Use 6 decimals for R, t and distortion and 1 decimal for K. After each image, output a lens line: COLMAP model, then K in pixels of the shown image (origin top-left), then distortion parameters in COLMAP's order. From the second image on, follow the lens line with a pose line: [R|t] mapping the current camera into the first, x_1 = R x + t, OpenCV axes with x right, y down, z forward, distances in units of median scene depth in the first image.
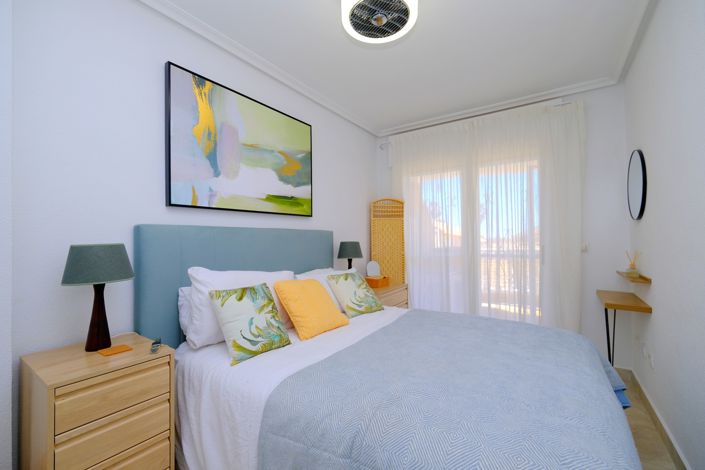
lens RADIAL K [[293.4, 0, 351.5], [0, 293.4, 245.5], [0, 0, 1]] dist [0.000920, 0.000067]
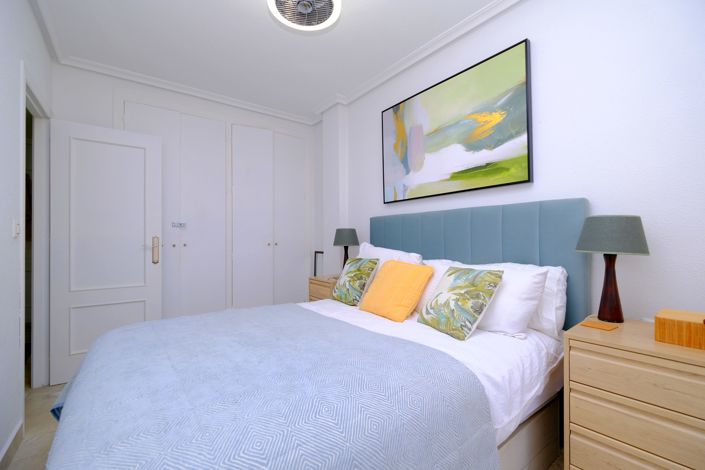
lens RADIAL K [[306.5, 0, 349.8], [0, 306.5, 235.1], [0, 0, 1]] dist [0.000828, 0.000112]
pose [[-0.307038, 0.045782, -0.950595, 0.818390], [0.040331, 0.998571, 0.035066, -0.024242], [0.950842, -0.027571, -0.308446, 1.063576]]
